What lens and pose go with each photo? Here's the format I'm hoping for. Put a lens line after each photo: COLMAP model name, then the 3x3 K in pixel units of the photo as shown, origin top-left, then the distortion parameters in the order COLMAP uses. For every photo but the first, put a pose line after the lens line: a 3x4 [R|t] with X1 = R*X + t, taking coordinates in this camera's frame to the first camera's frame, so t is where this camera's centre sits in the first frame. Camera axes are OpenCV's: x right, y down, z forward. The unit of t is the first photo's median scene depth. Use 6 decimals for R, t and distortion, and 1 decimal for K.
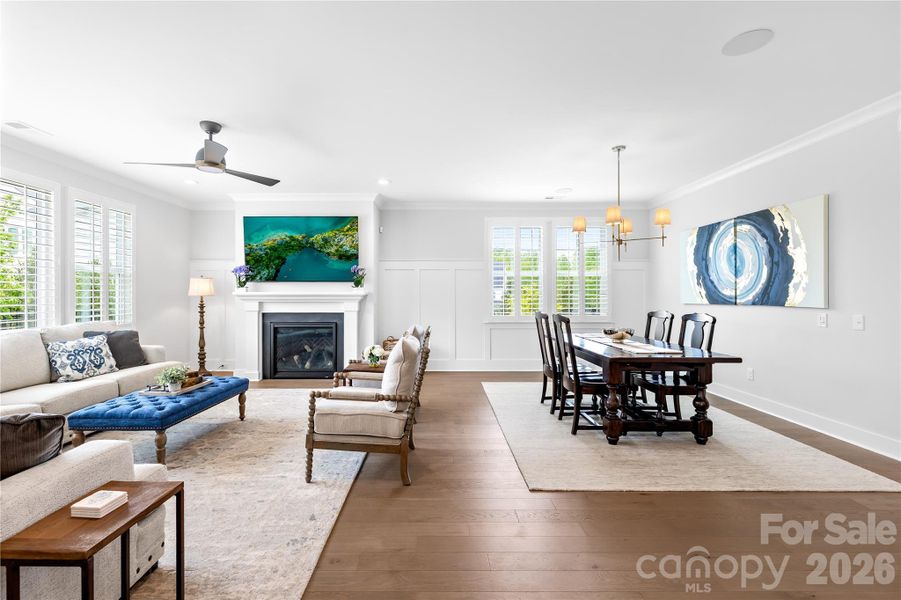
lens RADIAL K [[390.3, 0, 436.2], [0, 390.3, 291.4], [0, 0, 1]] dist [0.000614, -0.000062]
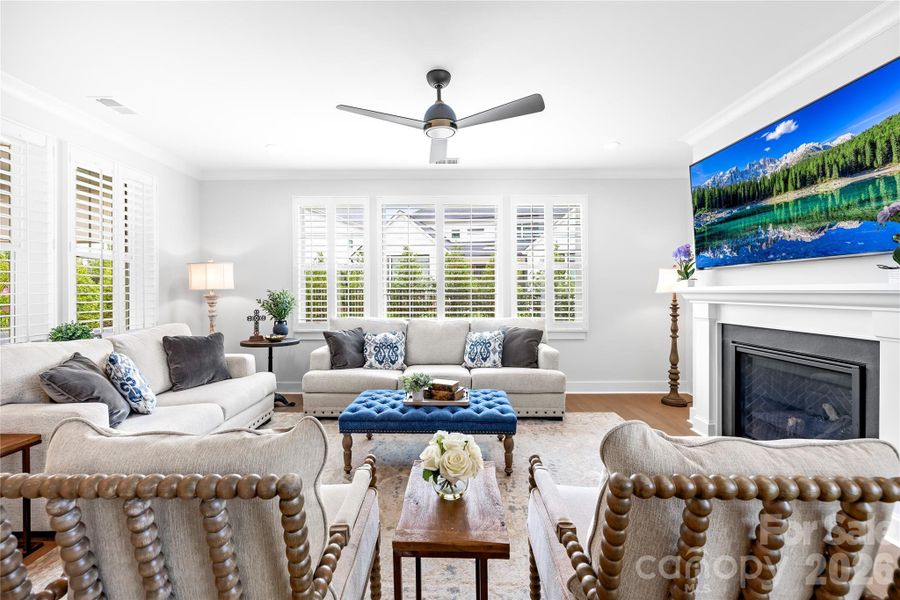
lens RADIAL K [[383.7, 0, 446.9], [0, 383.7, 286.7], [0, 0, 1]] dist [0.001958, 0.000368]
pose [[0.008291, -0.011943, -0.999894, 0.162092], [0.010575, 0.999874, -0.011855, 0.004312], [0.999910, -0.010475, 0.008416, 0.783738]]
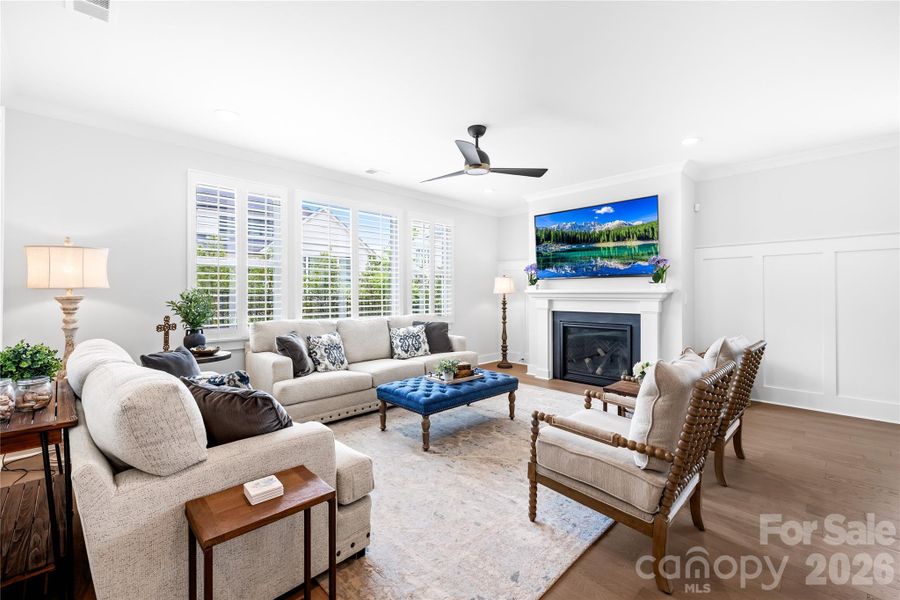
lens RADIAL K [[380.4, 0, 445.0], [0, 380.4, 288.8], [0, 0, 1]] dist [-0.001014, 0.000103]
pose [[0.699892, -0.008918, -0.714193, 0.066481], [0.008129, 0.999957, -0.004520, 0.002119], [0.714203, -0.002643, 0.699934, 0.181319]]
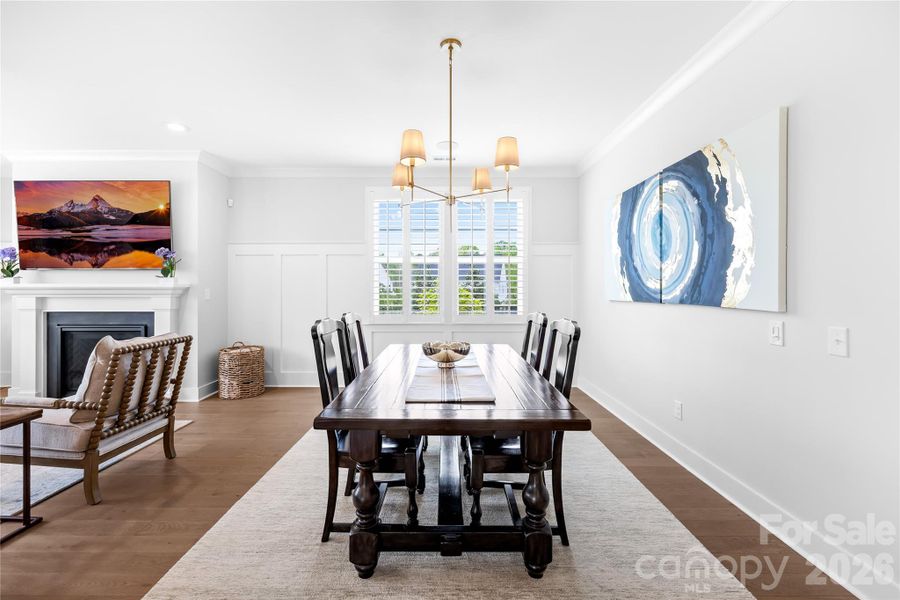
lens RADIAL K [[380.4, 0, 445.0], [0, 380.4, 288.8], [0, 0, 1]] dist [-0.001014, 0.000103]
pose [[0.999995, 0.000383, 0.003258, 0.411981], [-0.000419, 0.999937, 0.011227, 0.003028], [-0.003253, -0.011229, 0.999932, 0.367182]]
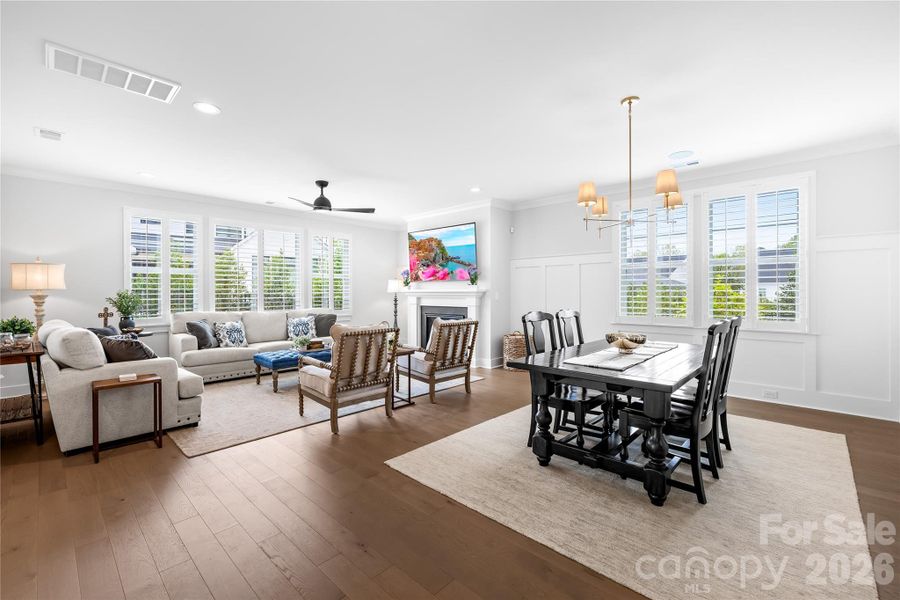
lens RADIAL K [[382.4, 0, 446.4], [0, 382.4, 290.8], [0, 0, 1]] dist [0.000956, -0.000064]
pose [[0.727107, -0.003712, -0.686515, 0.649207], [0.008316, 0.999960, 0.003400, 0.002272], [0.686474, -0.008181, 0.727108, 0.180937]]
